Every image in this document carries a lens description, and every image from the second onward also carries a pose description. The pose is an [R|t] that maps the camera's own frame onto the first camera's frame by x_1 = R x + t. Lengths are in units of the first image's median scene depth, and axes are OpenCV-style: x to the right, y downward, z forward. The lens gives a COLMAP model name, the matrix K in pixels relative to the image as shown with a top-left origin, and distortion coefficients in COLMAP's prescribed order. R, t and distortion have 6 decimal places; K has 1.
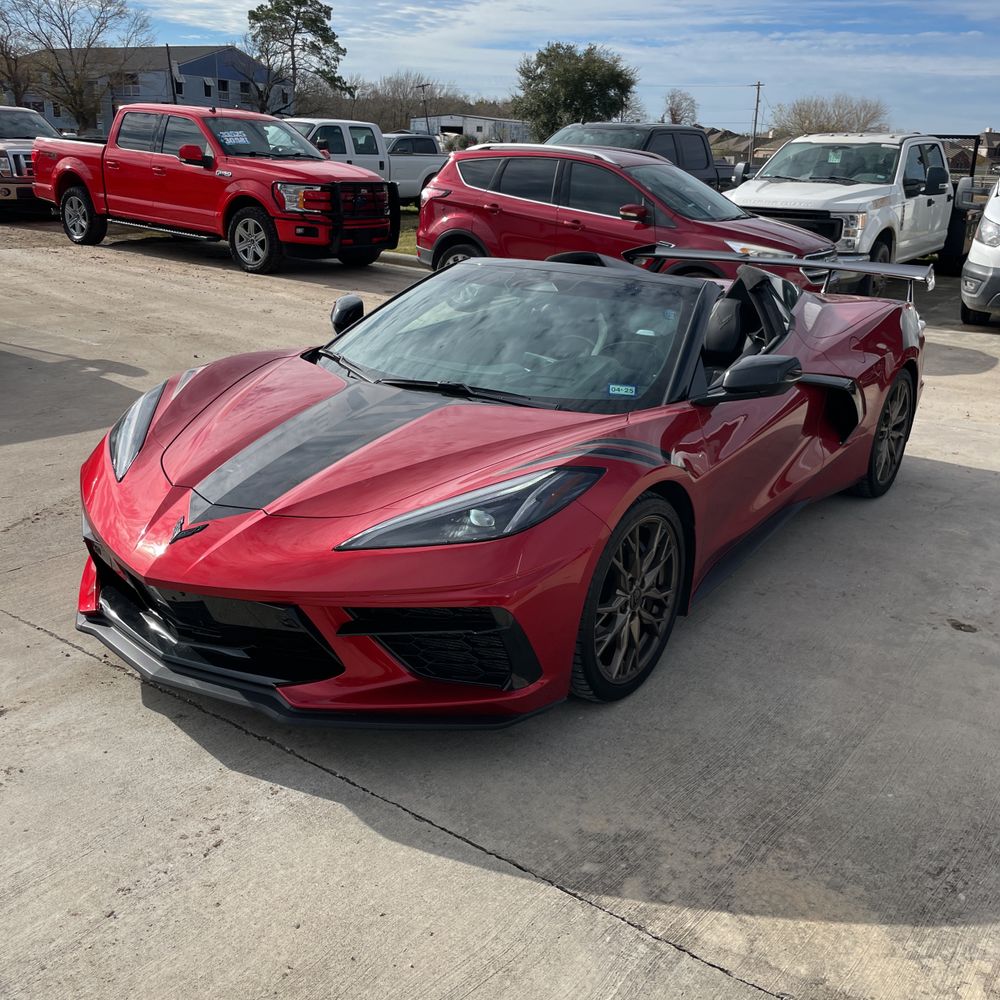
lens RADIAL K [[1027.2, 0, 506.4], [0, 1027.2, 494.2], [0, 0, 1]] dist [0.011239, 0.000000]
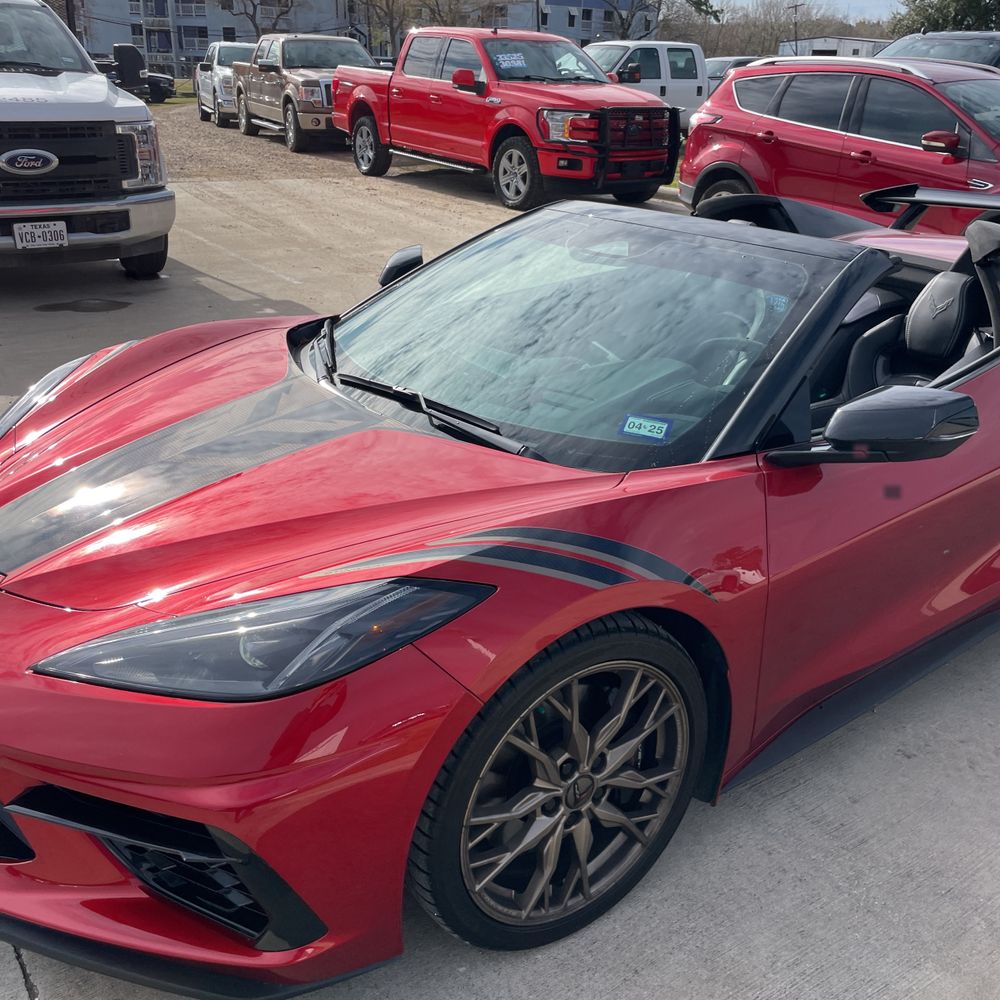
lens RADIAL K [[1027.2, 0, 493.0], [0, 1027.2, 489.3], [0, 0, 1]] dist [0.011239, 0.000000]
pose [[0.940905, 0.110759, -0.320047, 0.062577], [-0.092828, 0.993162, 0.070801, -0.027458], [0.325700, -0.036908, 0.944752, 0.107278]]
